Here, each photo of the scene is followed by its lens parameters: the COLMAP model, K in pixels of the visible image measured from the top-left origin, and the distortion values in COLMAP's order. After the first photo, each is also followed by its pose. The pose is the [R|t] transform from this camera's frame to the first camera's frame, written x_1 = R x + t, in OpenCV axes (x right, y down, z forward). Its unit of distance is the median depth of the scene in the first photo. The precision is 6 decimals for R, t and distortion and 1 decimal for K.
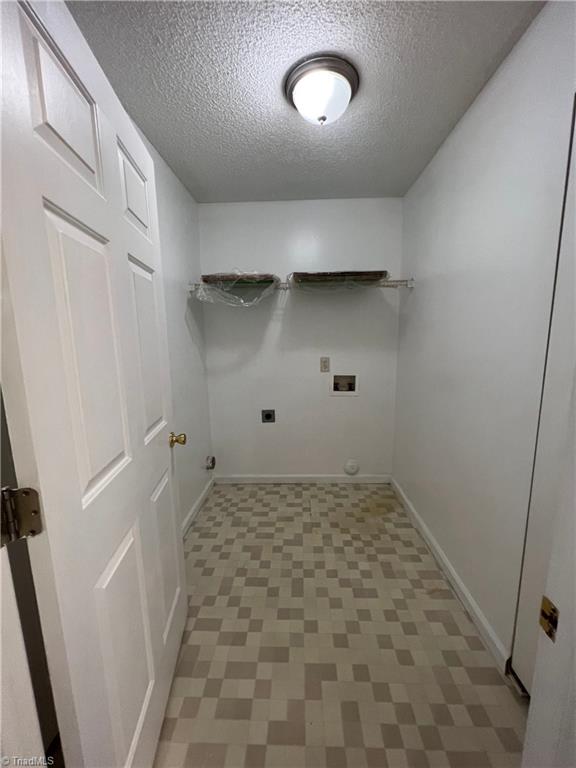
lens RADIAL K [[307.4, 0, 291.9], [0, 307.4, 383.5], [0, 0, 1]] dist [-0.000549, 0.000119]
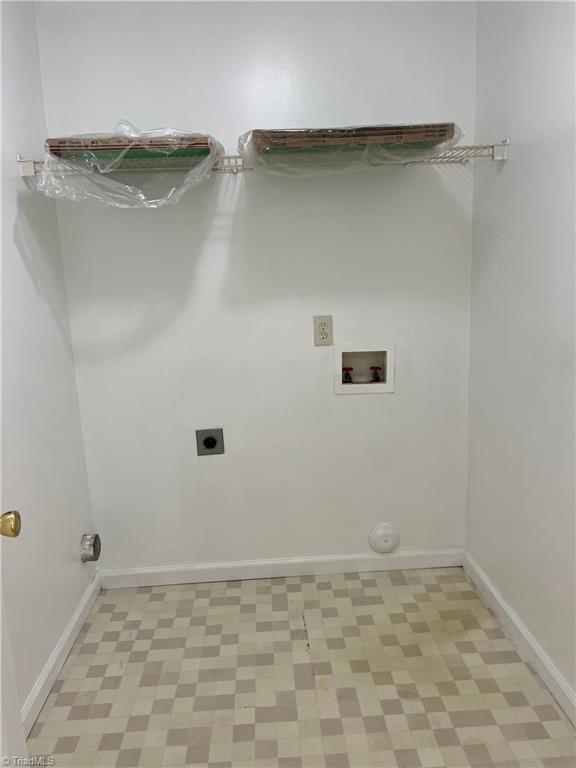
lens RADIAL K [[582.9, 0, 286.6], [0, 582.9, 385.7], [0, 0, 1]] dist [0.046074, -0.050688]
pose [[0.996963, -0.041334, 0.065995, -0.016865], [0.039211, 0.998681, 0.033141, -0.009277], [-0.067277, -0.030452, 0.997269, 0.107564]]
